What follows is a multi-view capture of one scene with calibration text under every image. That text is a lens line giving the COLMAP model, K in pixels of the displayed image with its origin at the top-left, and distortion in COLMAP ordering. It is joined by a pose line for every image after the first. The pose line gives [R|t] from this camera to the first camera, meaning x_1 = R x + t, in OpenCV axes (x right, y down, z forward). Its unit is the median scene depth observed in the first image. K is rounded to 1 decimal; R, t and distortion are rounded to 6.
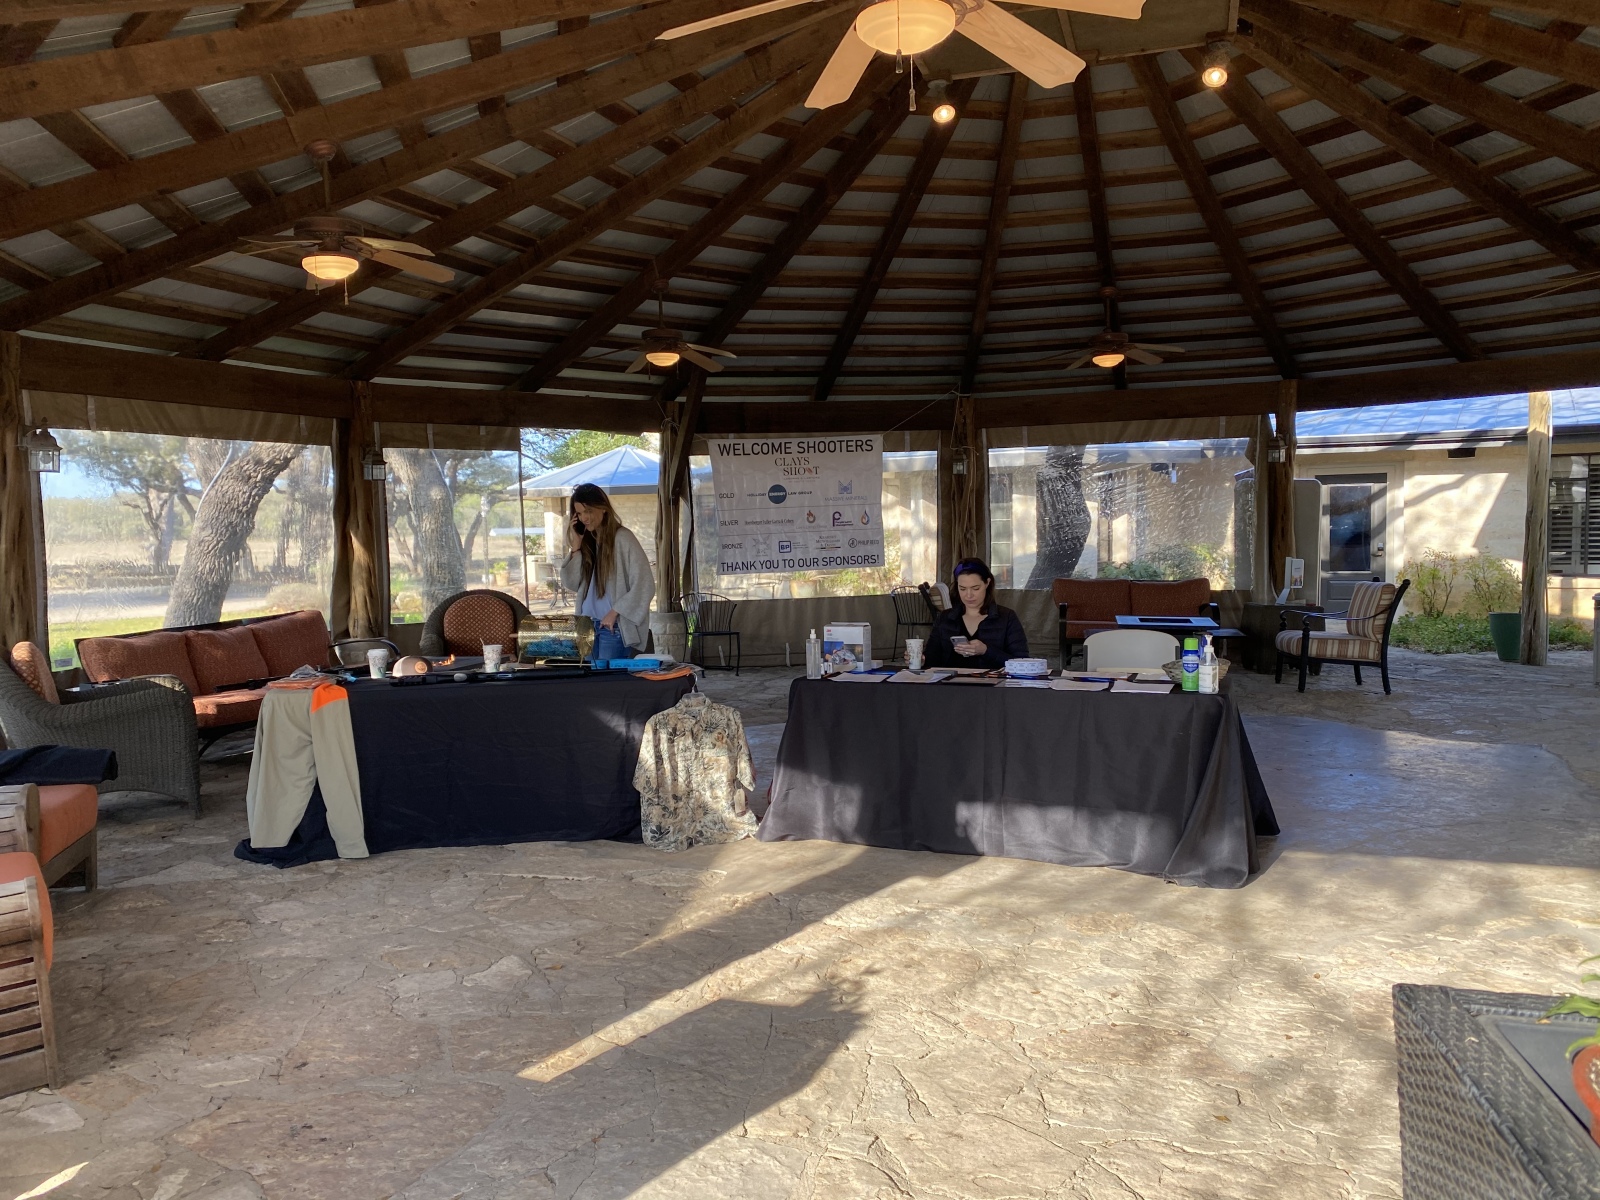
lens RADIAL K [[1225.1, 0, 794.5], [0, 1225.1, 606.7], [0, 0, 1]] dist [0.006724, -0.012594]
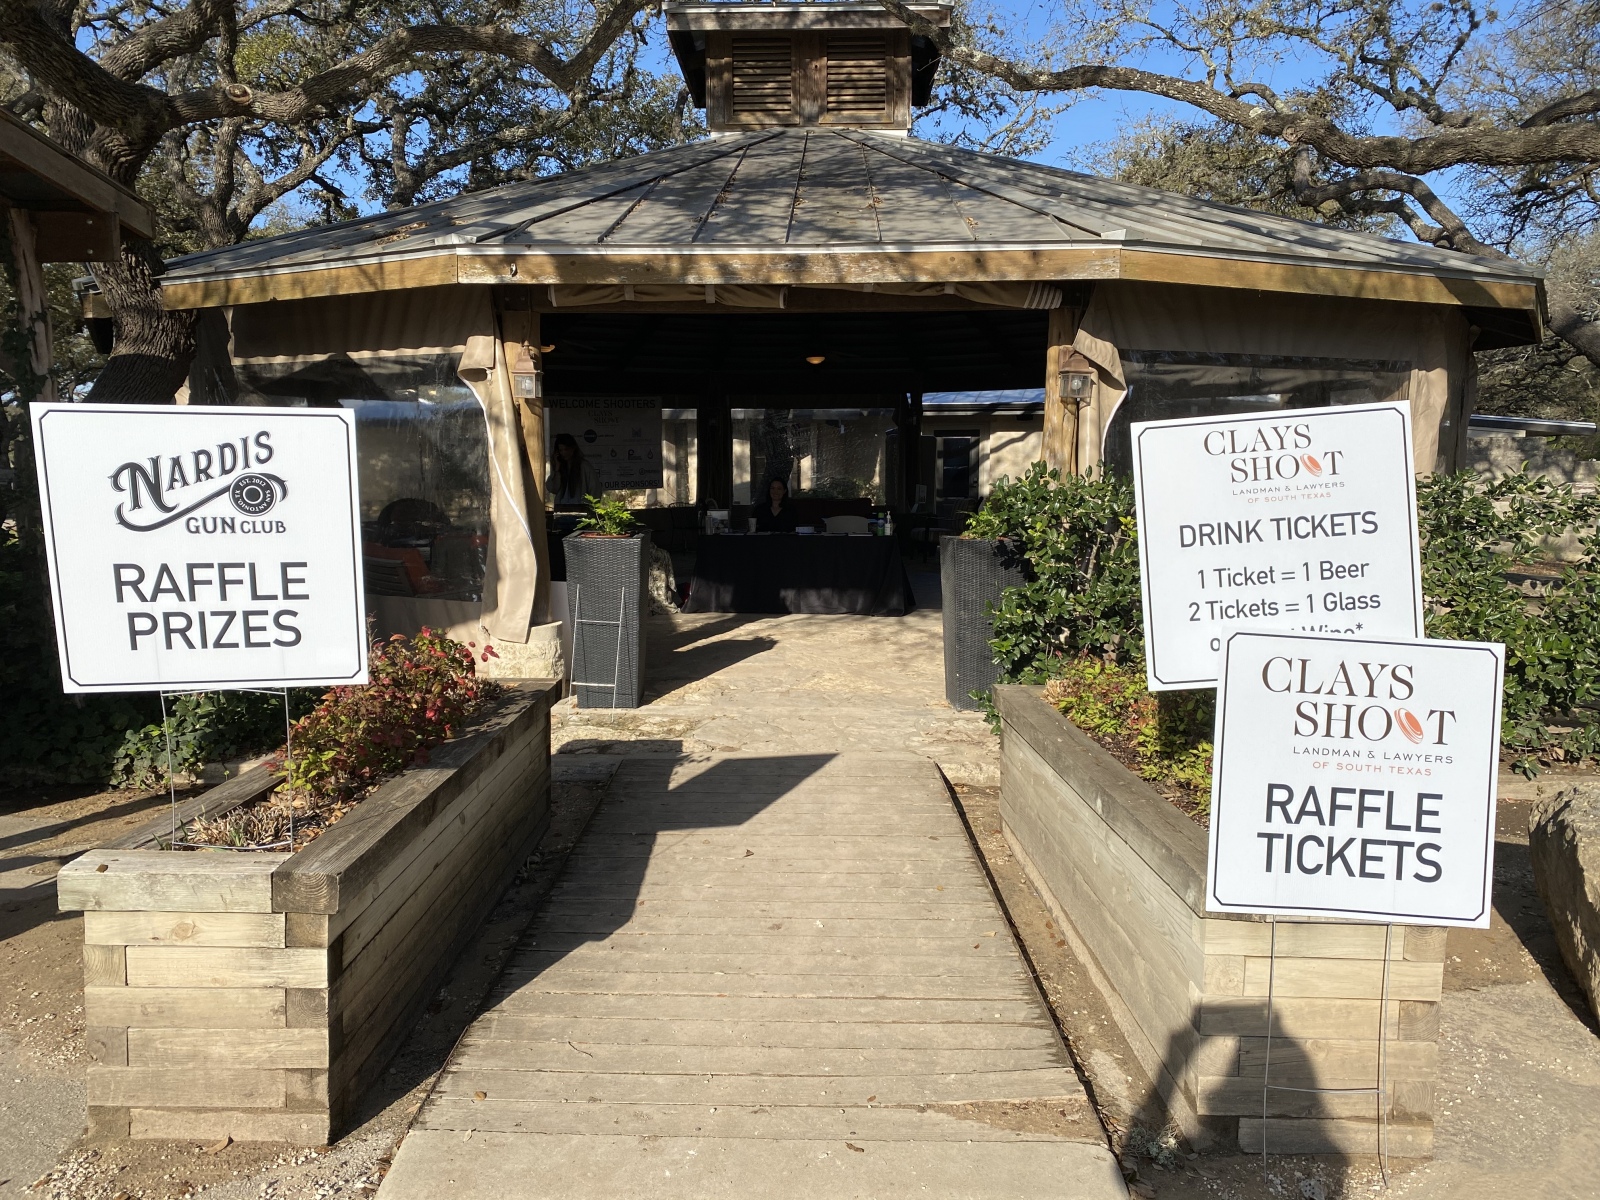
lens RADIAL K [[1225.1, 0, 794.5], [0, 1225.1, 606.7], [0, 0, 1]] dist [0.006724, -0.012594]
pose [[0.959554, -0.019553, 0.280843, -0.157061], [0.004666, 0.998553, 0.053580, 0.024923], [-0.281484, -0.050103, 0.958257, -0.381468]]
